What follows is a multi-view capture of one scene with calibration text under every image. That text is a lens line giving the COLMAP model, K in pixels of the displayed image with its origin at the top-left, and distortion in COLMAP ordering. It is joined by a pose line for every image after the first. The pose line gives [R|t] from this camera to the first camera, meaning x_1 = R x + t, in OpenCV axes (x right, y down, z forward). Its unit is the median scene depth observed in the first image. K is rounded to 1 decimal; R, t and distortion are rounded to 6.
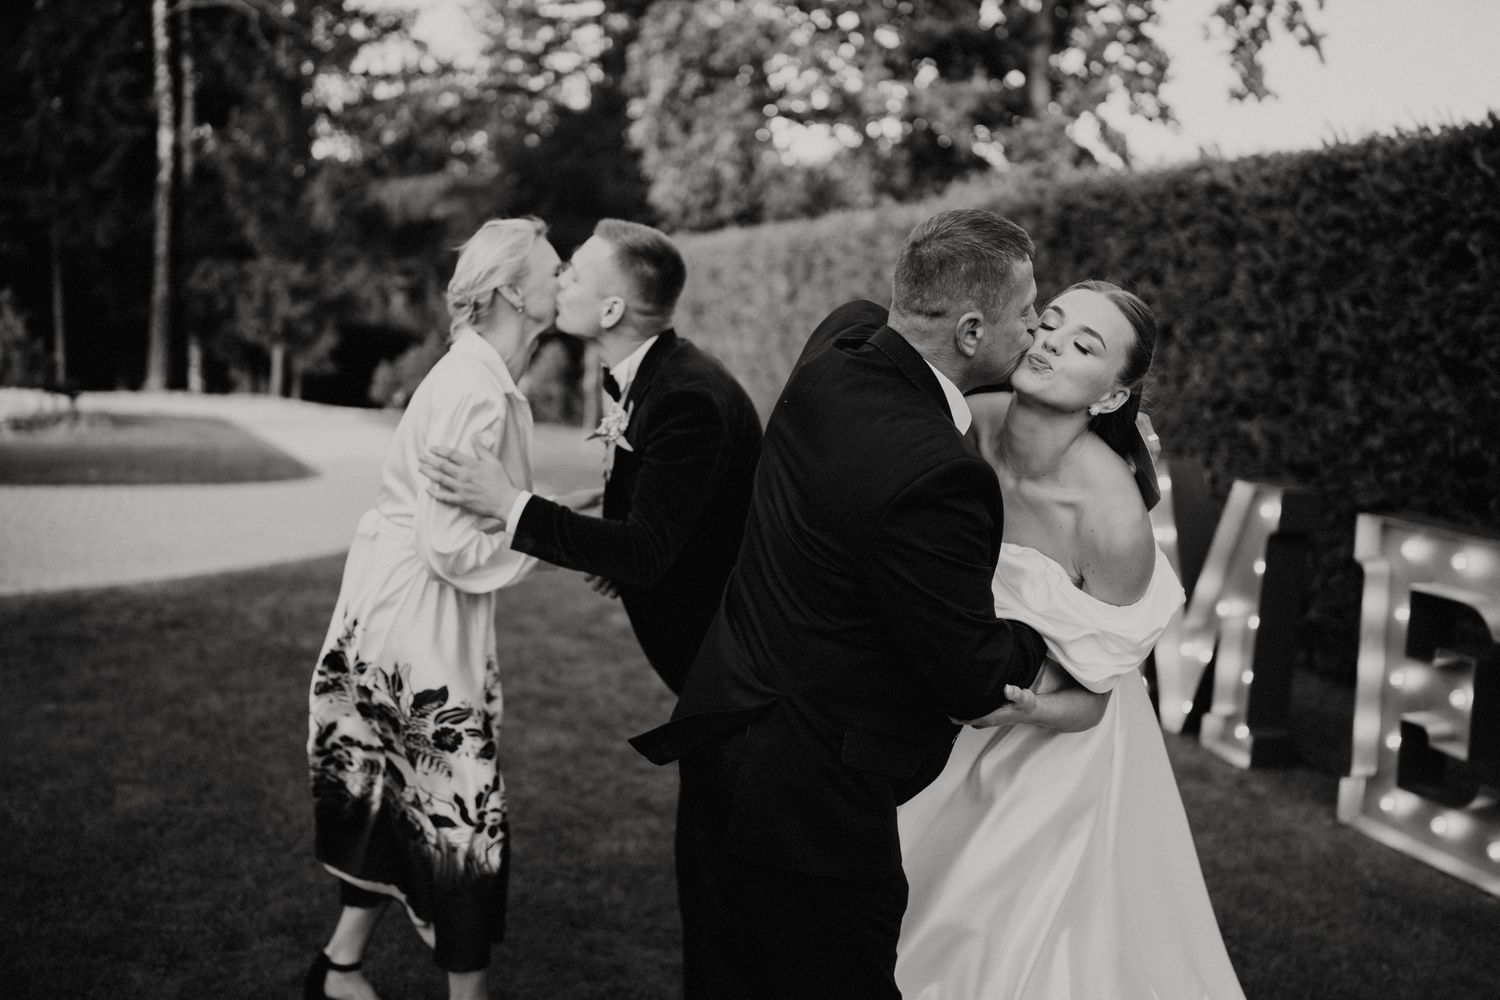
lens RADIAL K [[1434.3, 0, 768.6], [0, 1434.3, 537.3], [0, 0, 1]] dist [0.036780, 0.000000]
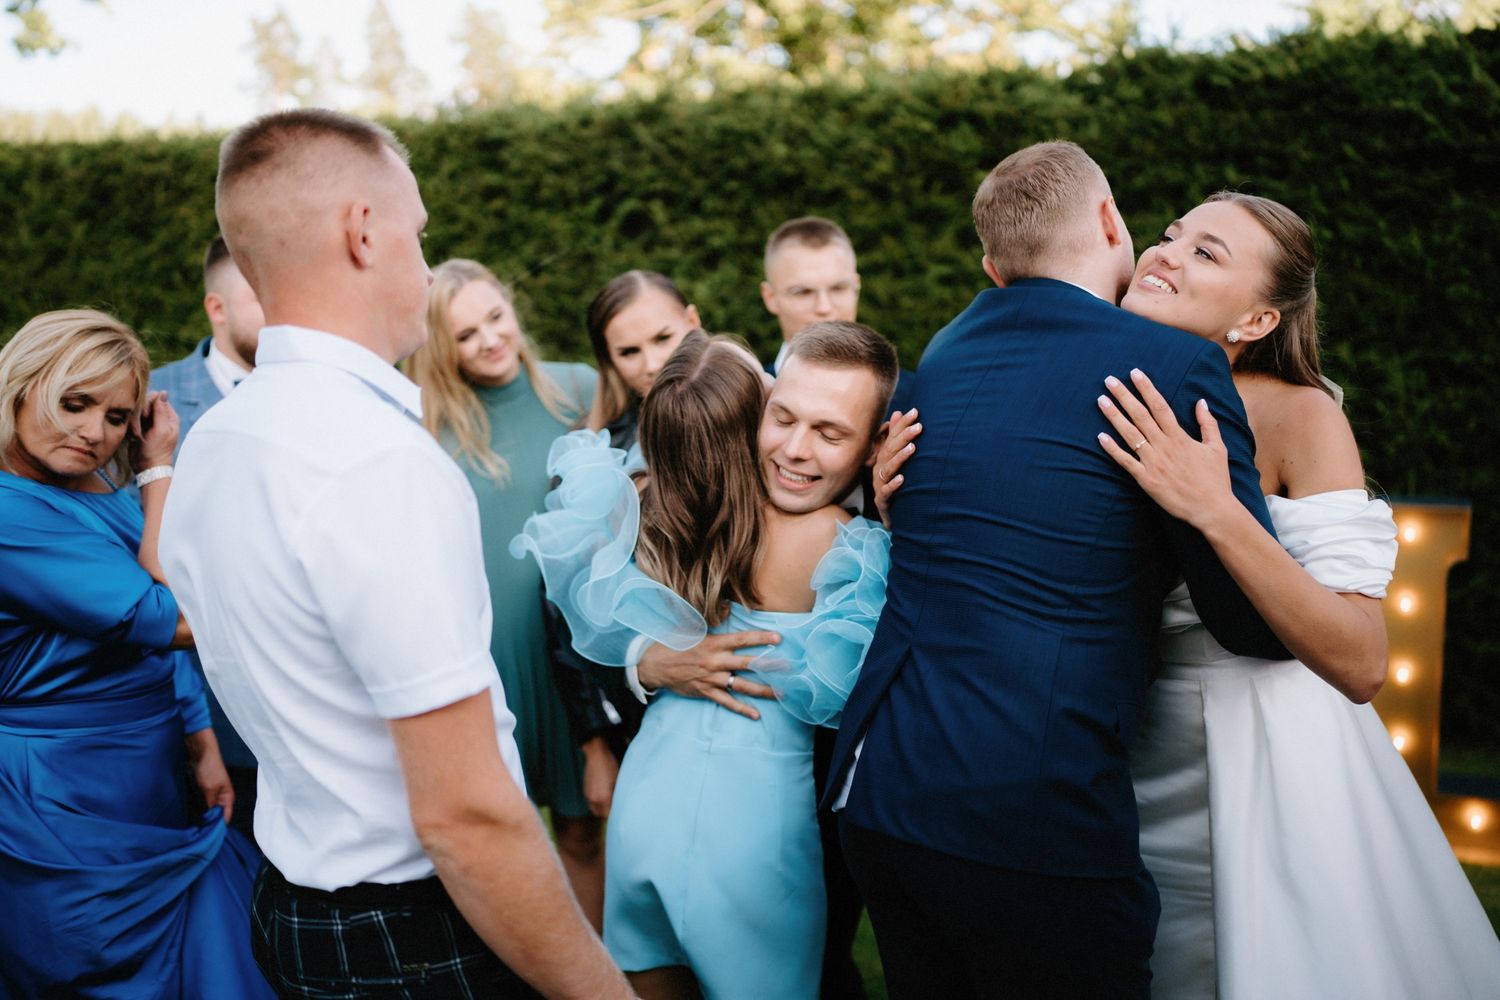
lens RADIAL K [[1421.9, 0, 762.0], [0, 1421.9, 492.6], [0, 0, 1]] dist [0.033034, 0.000000]
pose [[0.649398, -0.143733, 0.746741, -0.215480], [0.154515, 0.986431, 0.055496, -0.035168], [-0.744585, 0.079344, 0.662795, 0.202791]]
